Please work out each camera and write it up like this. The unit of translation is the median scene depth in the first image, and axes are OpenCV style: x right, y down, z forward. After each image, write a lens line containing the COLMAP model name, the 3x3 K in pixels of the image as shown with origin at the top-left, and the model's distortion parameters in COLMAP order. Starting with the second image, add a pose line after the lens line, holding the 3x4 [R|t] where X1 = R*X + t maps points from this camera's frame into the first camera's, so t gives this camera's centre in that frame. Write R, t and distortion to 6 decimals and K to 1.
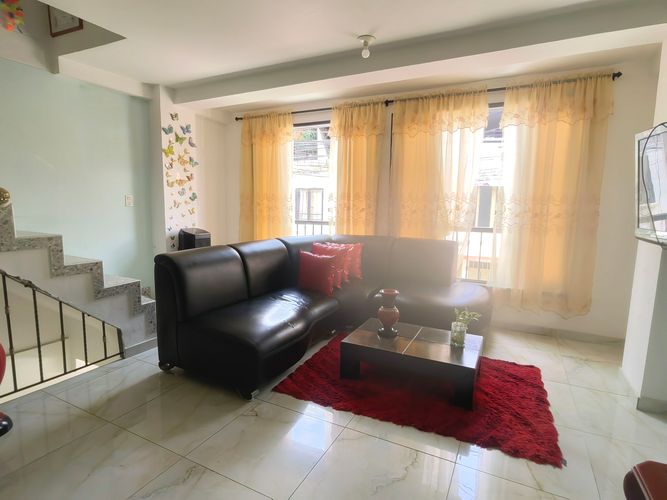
lens RADIAL K [[354.8, 0, 334.5], [0, 354.8, 247.2], [0, 0, 1]] dist [-0.008386, 0.004010]
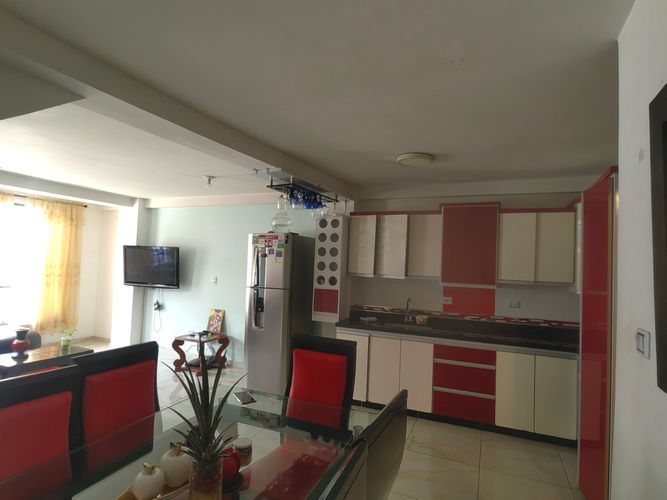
lens RADIAL K [[354.8, 0, 333.7], [0, 354.8, 248.8], [0, 0, 1]] dist [-0.008386, 0.004010]
pose [[-0.073465, 0.018078, 0.997134, -1.039662], [0.090061, 0.995871, -0.011420, -0.063511], [-0.993223, 0.088964, -0.074790, -0.203768]]
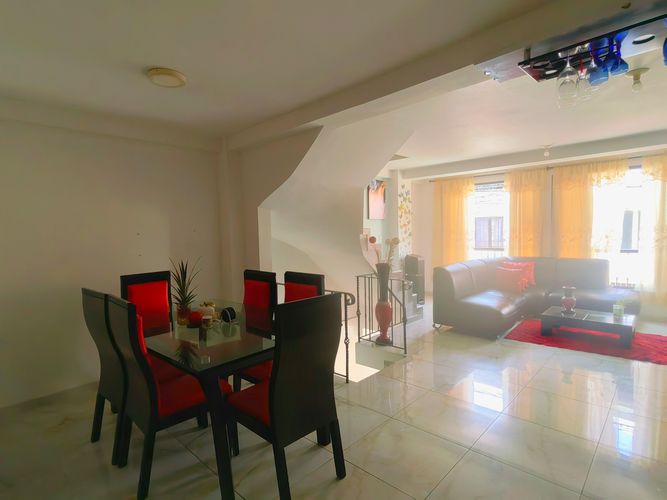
lens RADIAL K [[354.8, 0, 334.6], [0, 354.8, 250.9], [0, 0, 1]] dist [-0.008386, 0.004010]
pose [[0.961521, -0.019858, -0.274011, -0.316815], [0.002315, 0.997934, -0.064199, 0.036640], [0.274720, 0.061094, 0.959581, -0.665166]]
